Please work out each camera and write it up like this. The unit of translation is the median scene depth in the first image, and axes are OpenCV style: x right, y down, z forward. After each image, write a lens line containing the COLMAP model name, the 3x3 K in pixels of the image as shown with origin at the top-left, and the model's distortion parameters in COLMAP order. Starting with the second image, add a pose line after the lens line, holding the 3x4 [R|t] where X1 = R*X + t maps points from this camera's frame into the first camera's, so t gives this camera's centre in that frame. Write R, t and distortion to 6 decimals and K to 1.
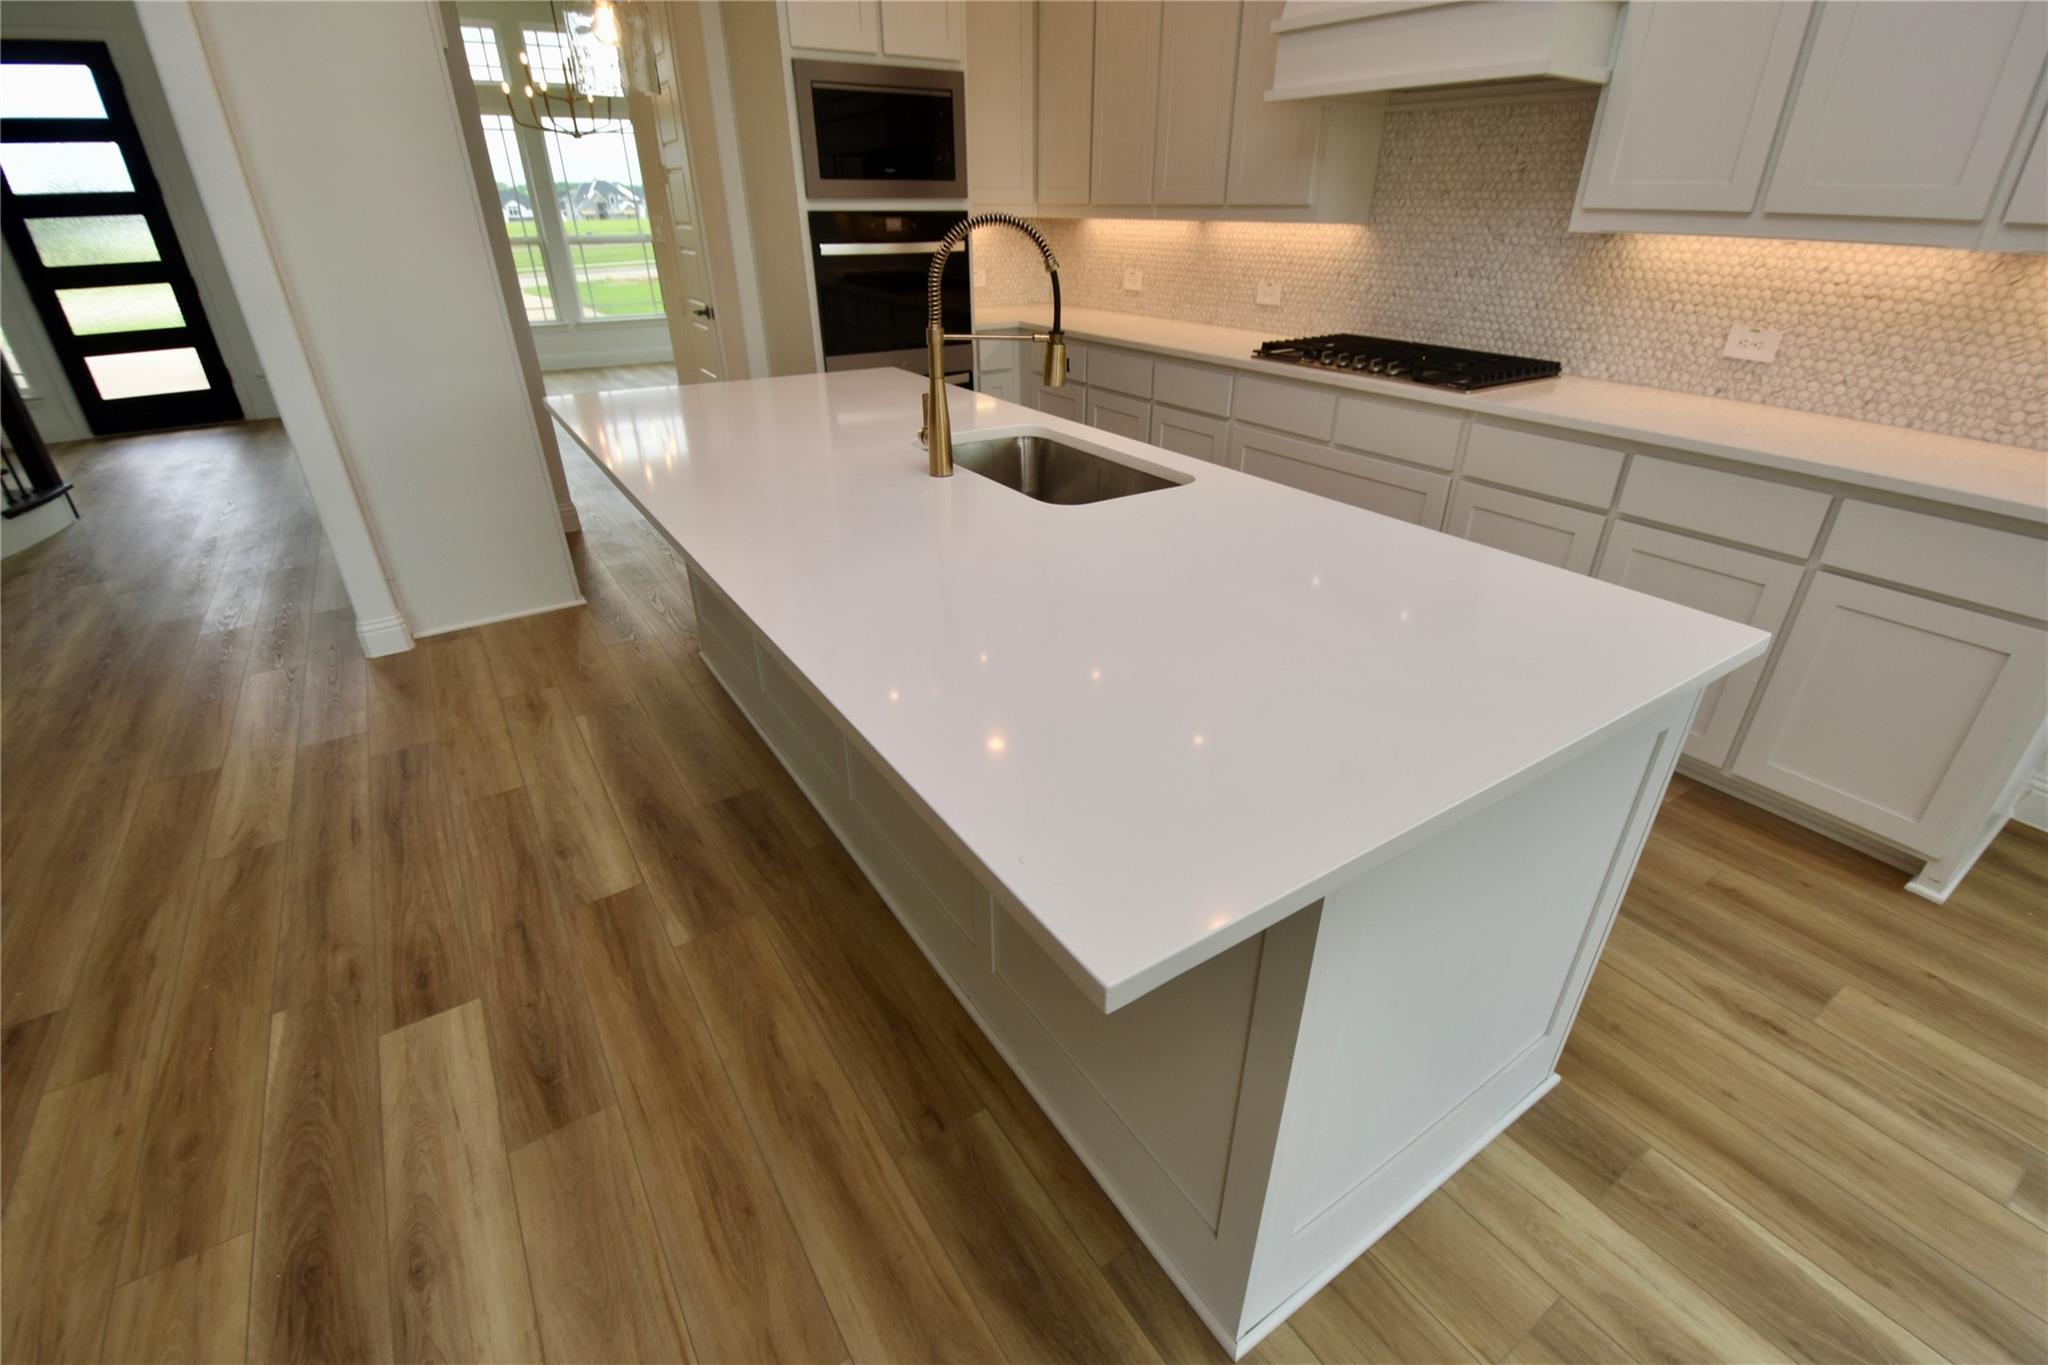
lens RADIAL K [[894.6, 0, 1041.0], [0, 894.6, 688.3], [0, 0, 1]] dist [-0.001727, -0.011031]
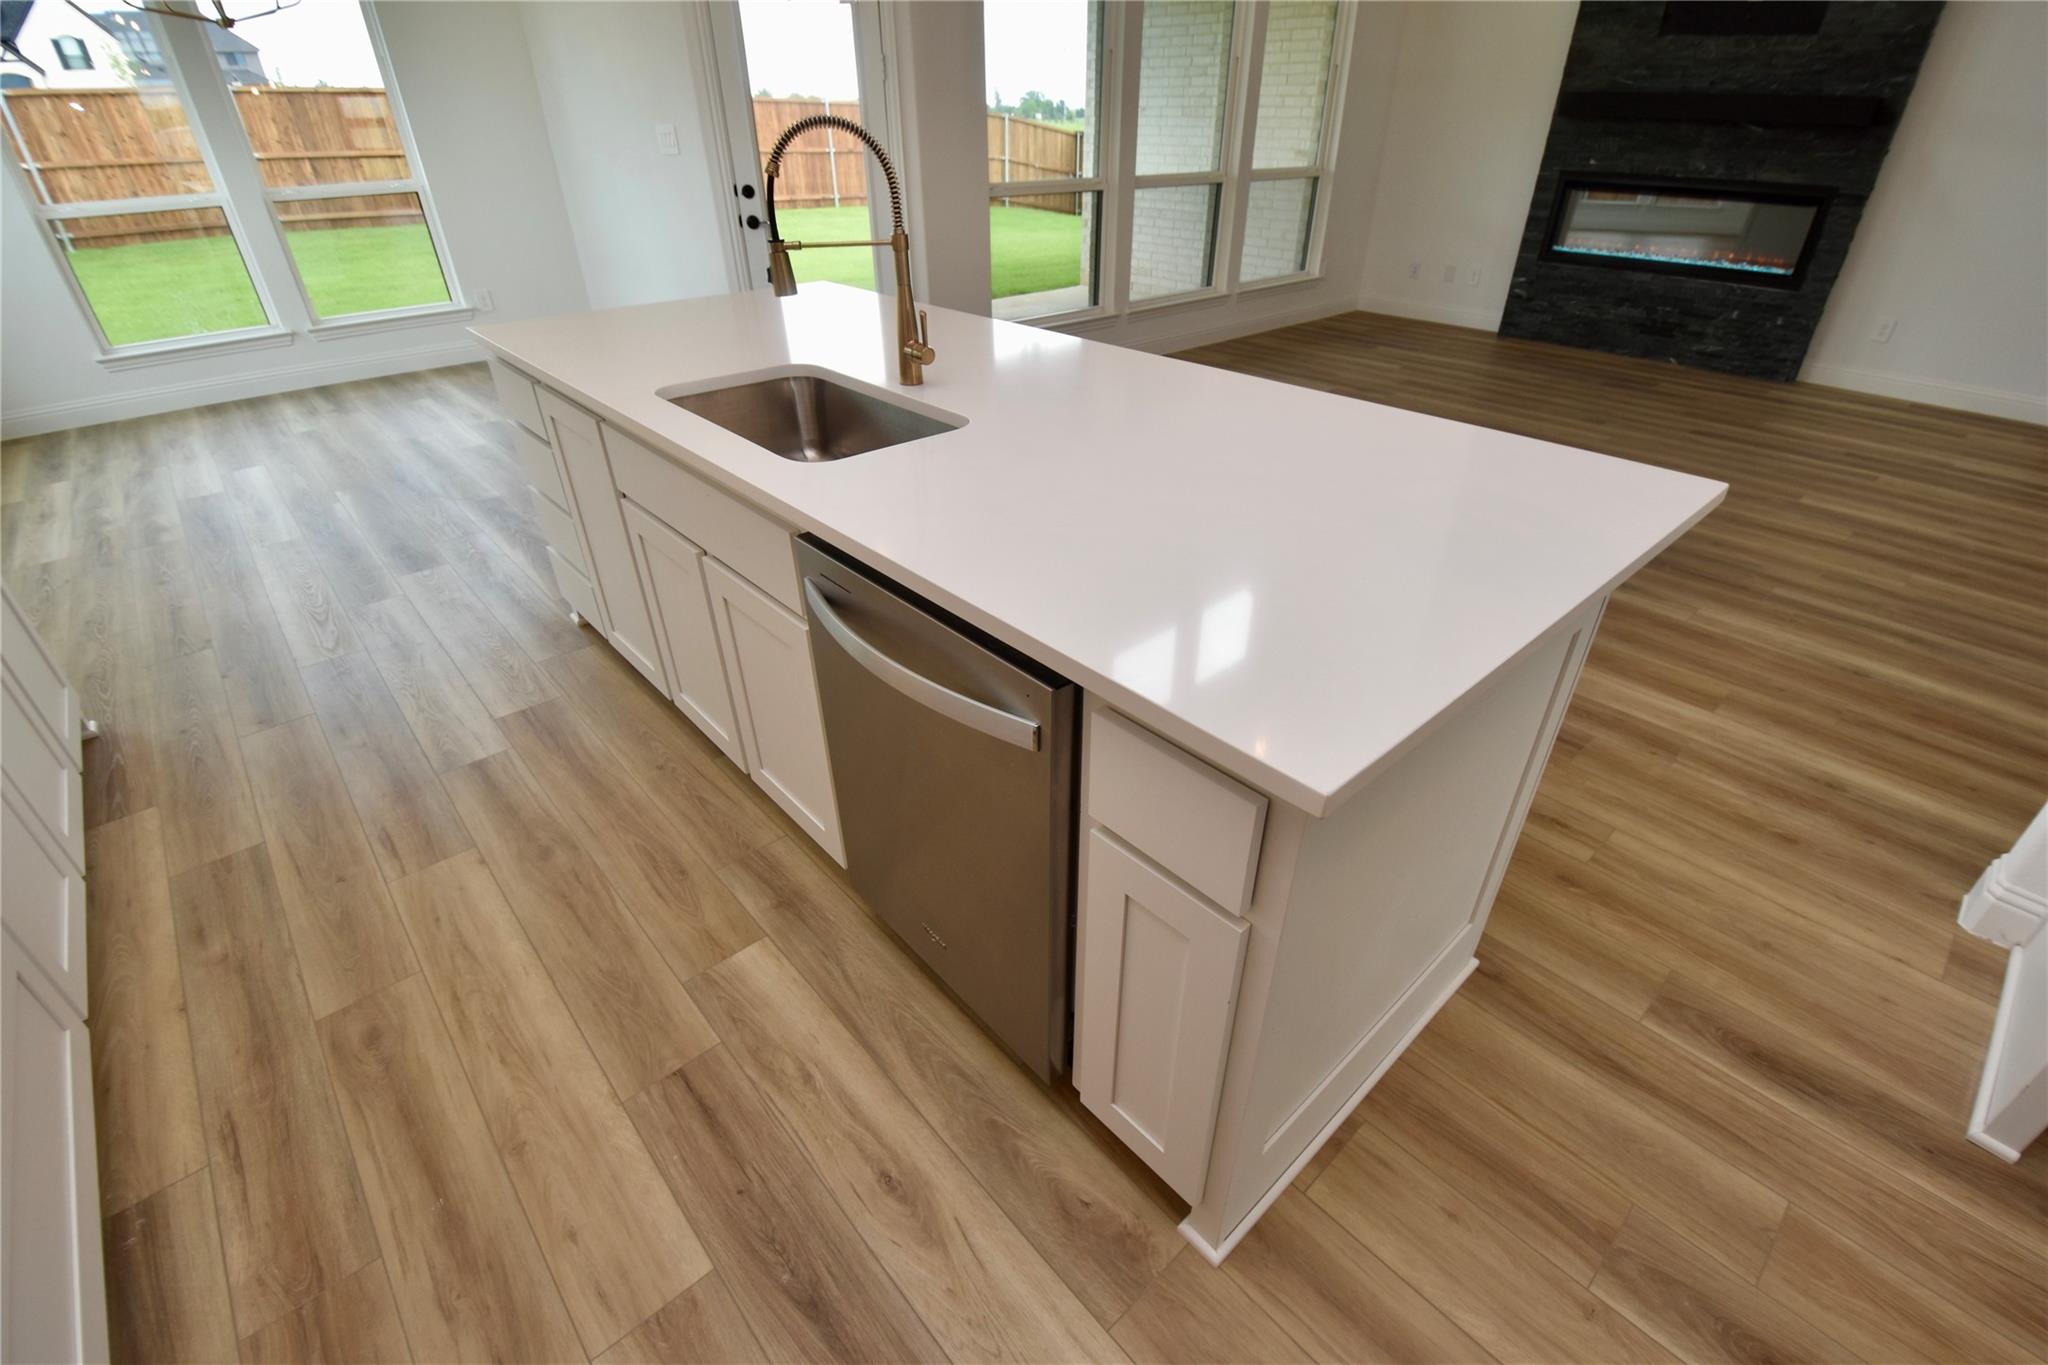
lens RADIAL K [[907.6, 0, 1046.2], [0, 907.6, 687.2], [0, 0, 1]] dist [0.014838, -0.019635]
pose [[-0.988280, 0.079877, -0.130089, -0.053226], [-0.075079, 0.487654, 0.869803, -0.538693], [0.132916, 0.869375, -0.475942, 0.987810]]
